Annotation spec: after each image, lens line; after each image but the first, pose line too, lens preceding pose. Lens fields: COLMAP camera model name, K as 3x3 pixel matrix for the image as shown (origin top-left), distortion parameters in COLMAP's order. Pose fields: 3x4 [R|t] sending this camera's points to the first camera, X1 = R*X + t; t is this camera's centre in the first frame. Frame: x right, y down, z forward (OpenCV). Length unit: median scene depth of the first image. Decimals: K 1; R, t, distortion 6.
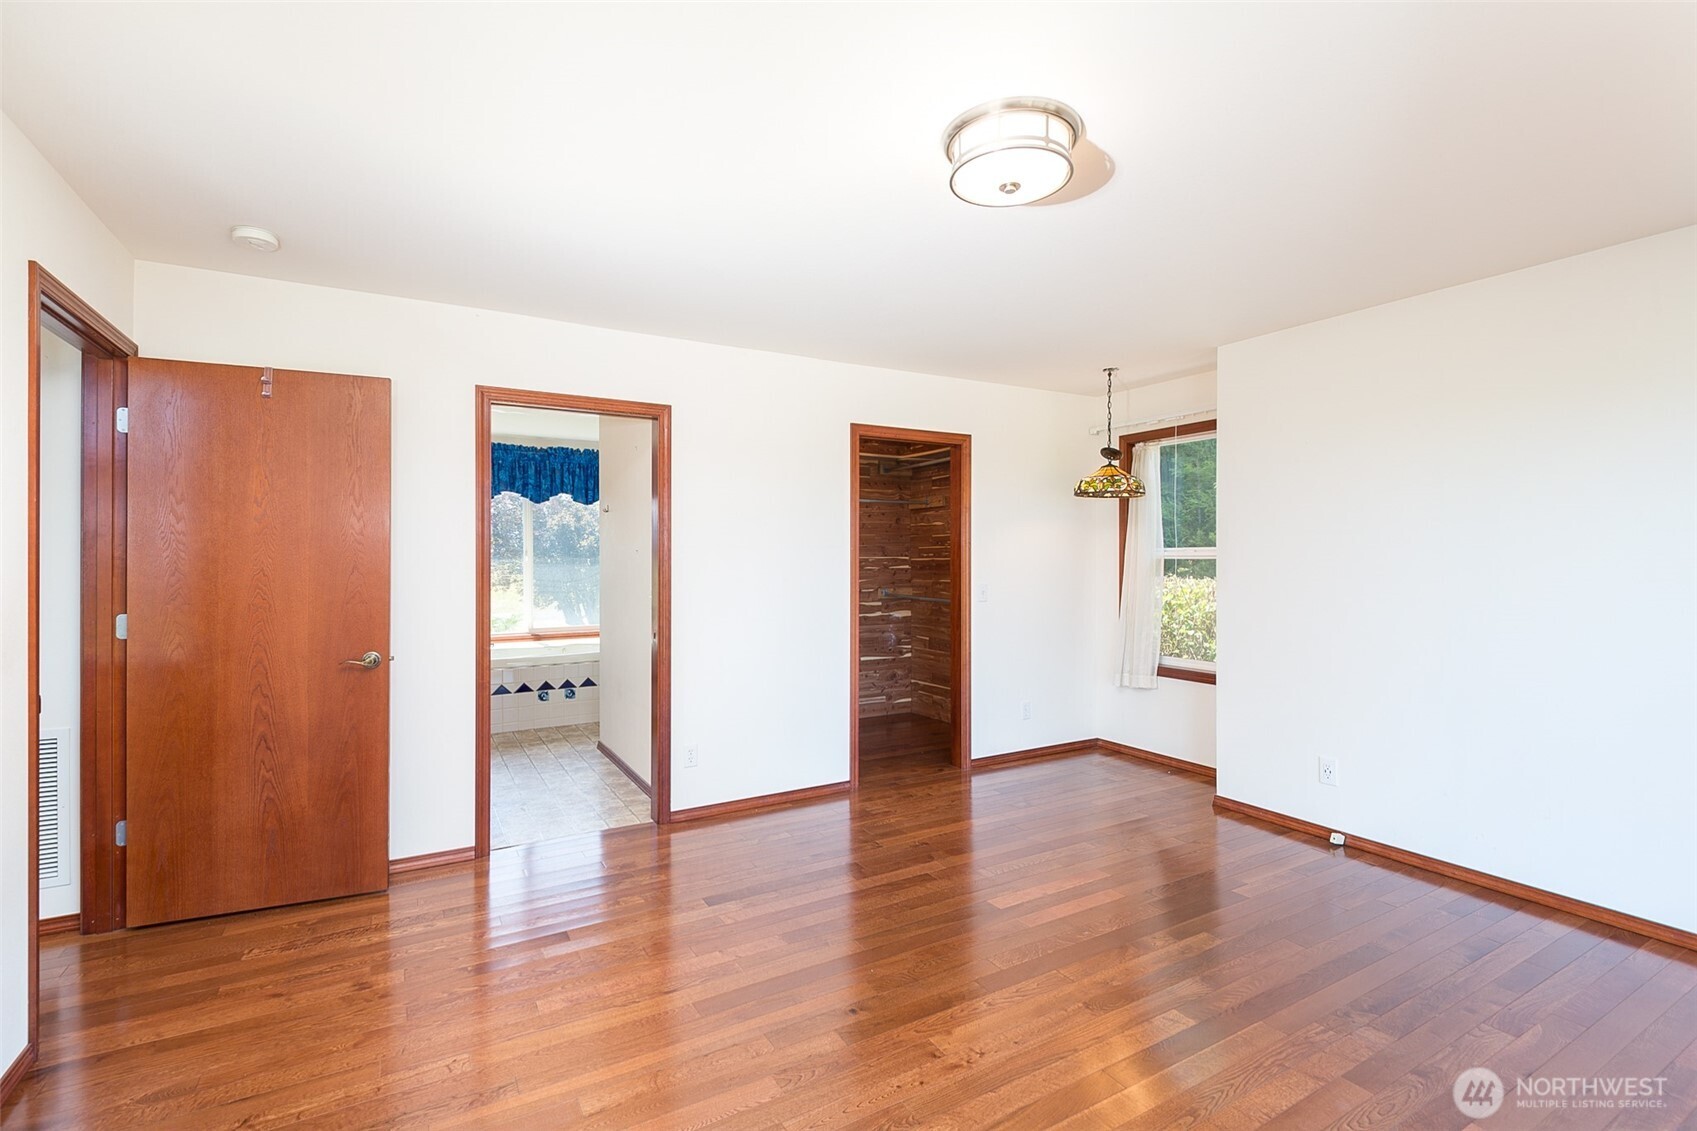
lens RADIAL K [[792.5, 0, 854.1], [0, 792.5, 555.0], [0, 0, 1]] dist [0.009153, -0.000463]
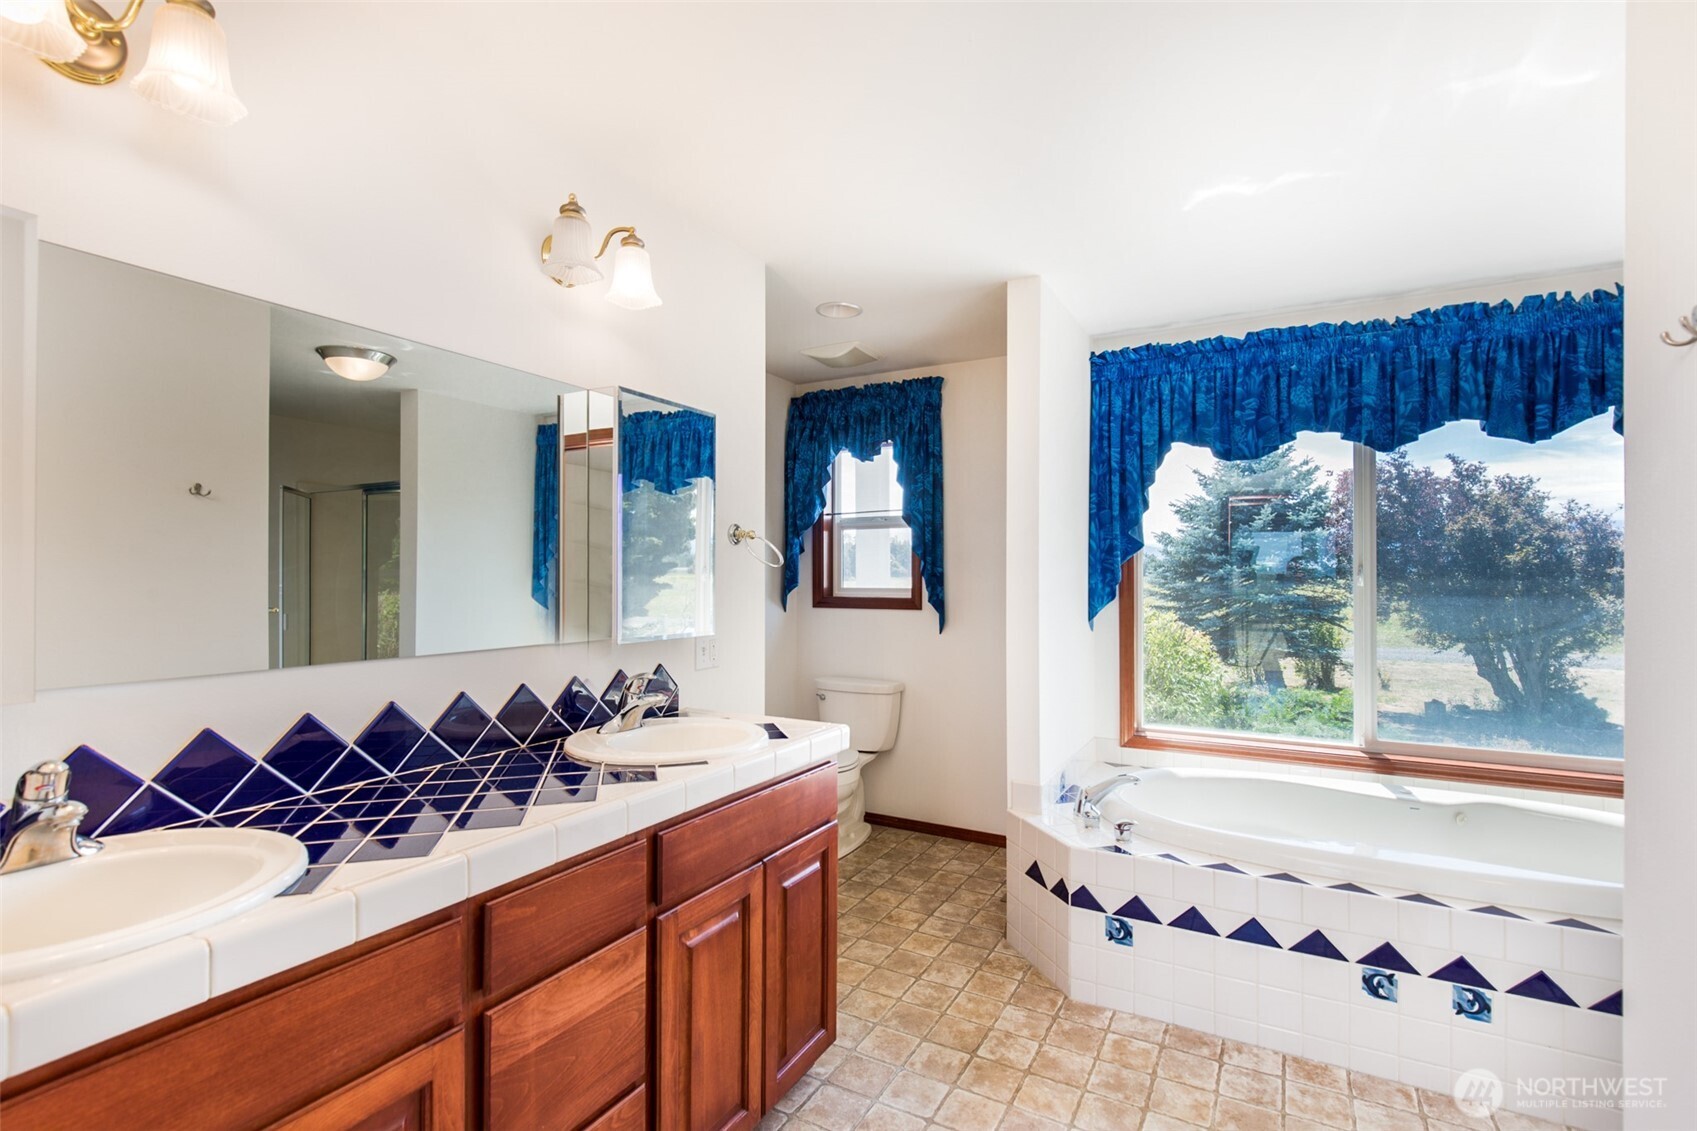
lens RADIAL K [[792.5, 0, 857.9], [0, 792.5, 566.1], [0, 0, 1]] dist [0.009153, -0.000463]
pose [[0.529295, 0.000911, -0.848437, -0.205419], [-0.010261, 0.999933, -0.005328, 0.001308], [0.848376, 0.011526, 0.529269, 0.587545]]
